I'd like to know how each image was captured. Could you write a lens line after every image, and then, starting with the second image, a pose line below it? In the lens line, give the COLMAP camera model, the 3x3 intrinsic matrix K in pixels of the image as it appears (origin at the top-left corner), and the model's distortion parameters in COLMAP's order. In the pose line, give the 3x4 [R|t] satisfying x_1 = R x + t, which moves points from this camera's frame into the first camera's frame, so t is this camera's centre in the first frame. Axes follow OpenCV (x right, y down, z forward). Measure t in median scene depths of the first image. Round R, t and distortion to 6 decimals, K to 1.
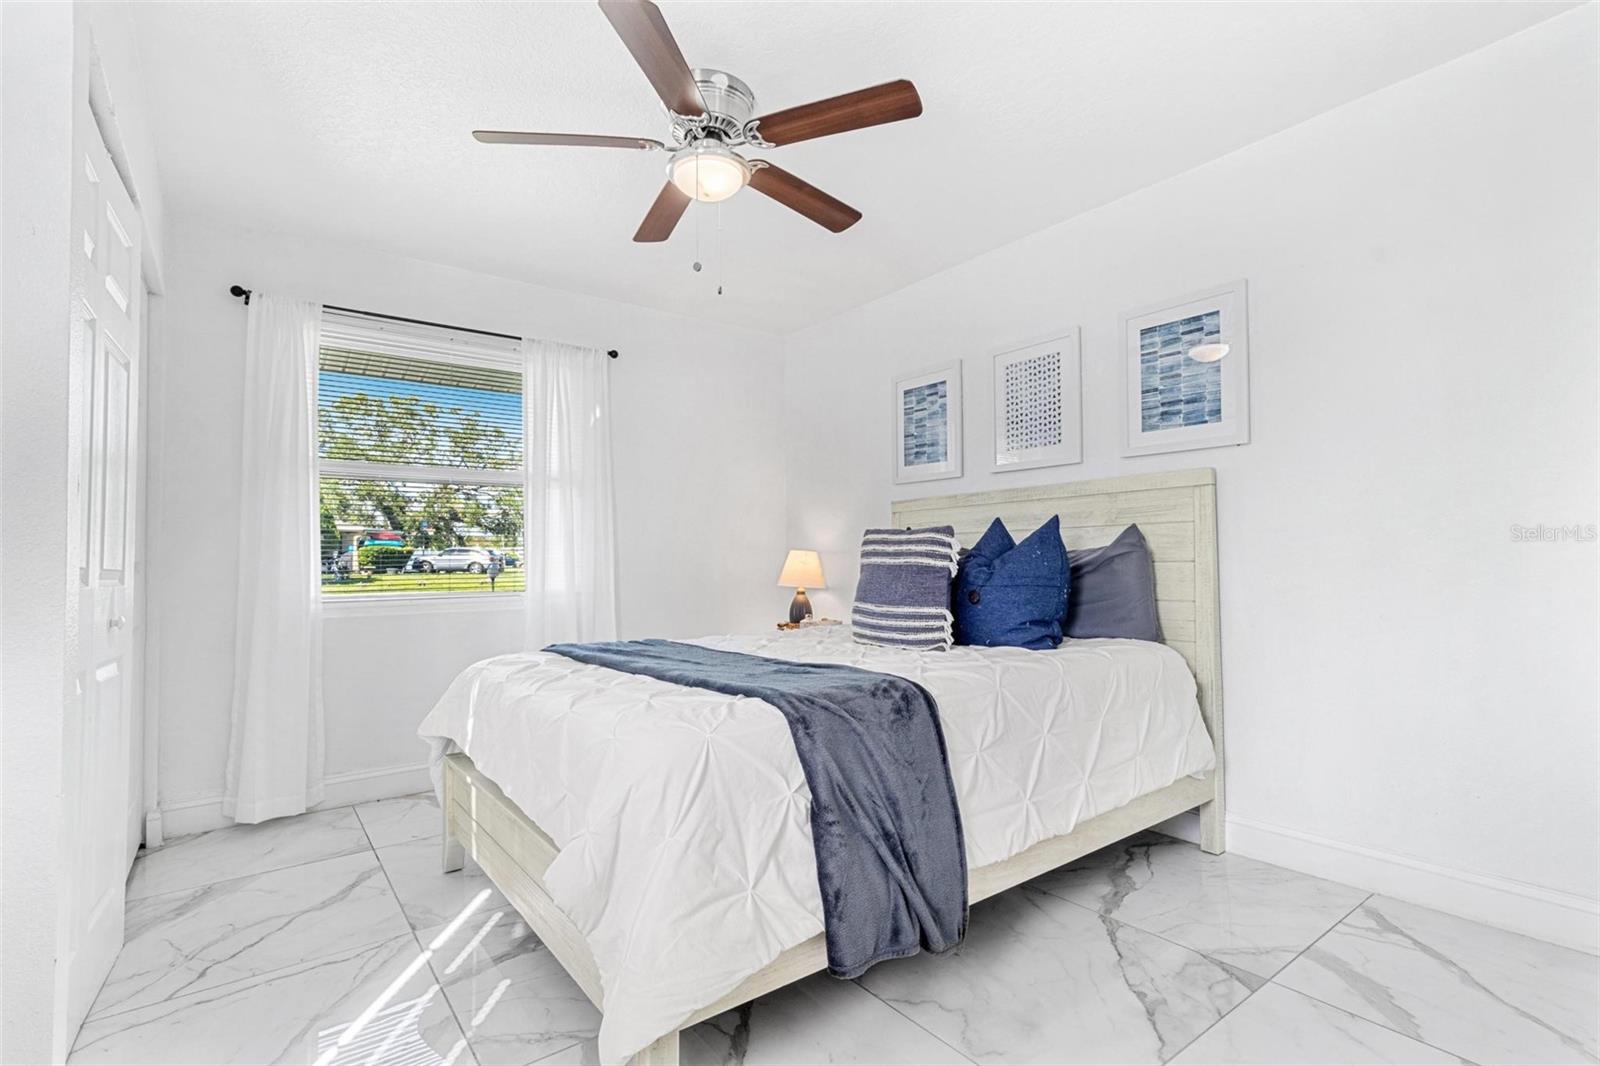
lens RADIAL K [[748.3, 0, 805.5], [0, 748.3, 552.9], [0, 0, 1]] dist [0.000717, 0.000906]
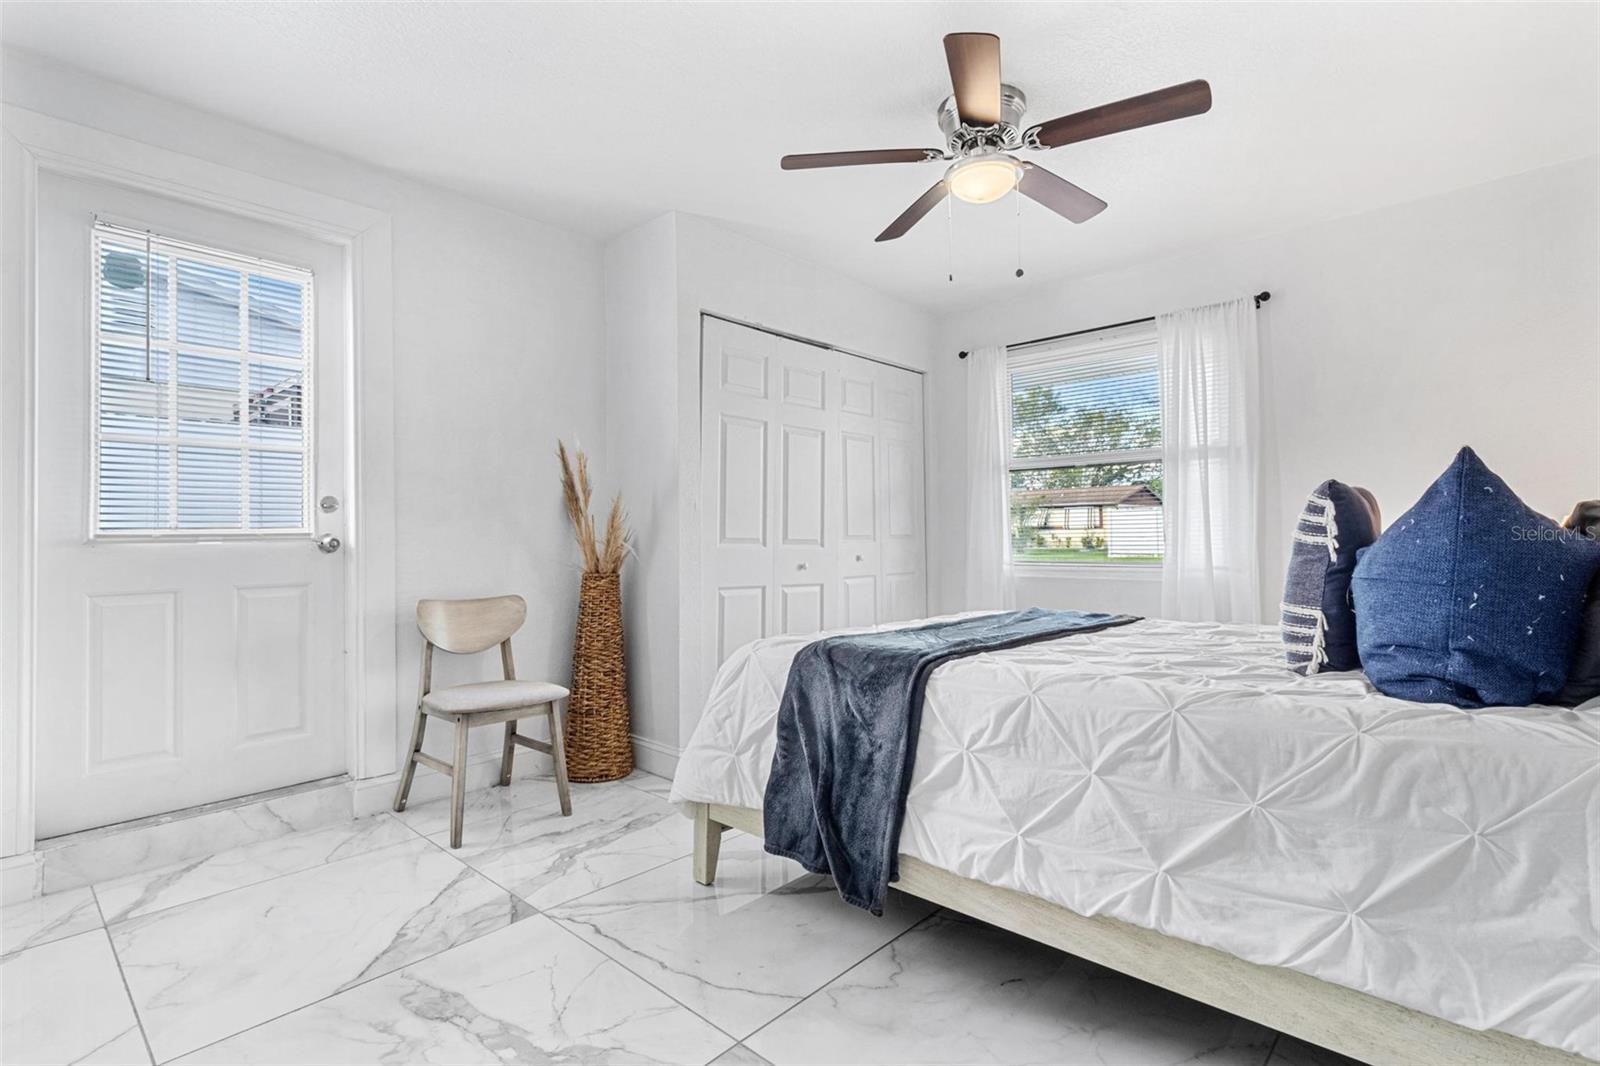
lens RADIAL K [[757.2, 0, 800.0], [0, 757.2, 533.0], [0, 0, 1]] dist [0.000518, 0.000114]
pose [[0.184968, 0.000081, -0.982745, 0.776417], [0.012245, 0.999922, 0.002387, 0.001708], [0.982668, -0.012475, 0.184953, 0.460078]]
